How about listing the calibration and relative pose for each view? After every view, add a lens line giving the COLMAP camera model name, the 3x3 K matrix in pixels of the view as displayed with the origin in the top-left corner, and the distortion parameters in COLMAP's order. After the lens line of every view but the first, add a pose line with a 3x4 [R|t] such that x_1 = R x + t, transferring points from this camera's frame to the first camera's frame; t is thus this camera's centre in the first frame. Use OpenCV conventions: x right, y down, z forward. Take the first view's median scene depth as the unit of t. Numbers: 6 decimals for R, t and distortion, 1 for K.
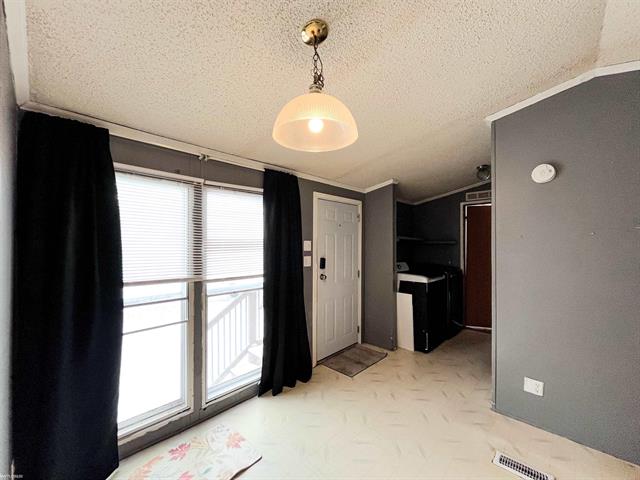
lens RADIAL K [[265.8, 0, 320.0], [0, 265.8, 240.0], [0, 0, 1]] dist [0.000375, 0.000201]
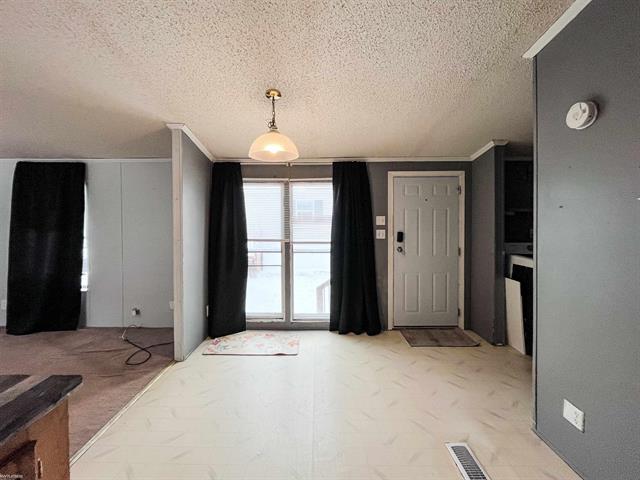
lens RADIAL K [[272.2, 0, 308.9], [0, 272.2, 222.5], [0, 0, 1]] dist [-0.000981, -0.000327]
pose [[0.676938, 0.003106, -0.736034, 0.706816], [0.012617, 0.999795, 0.015823, 0.008780], [0.735932, -0.019998, 0.676760, -0.012636]]
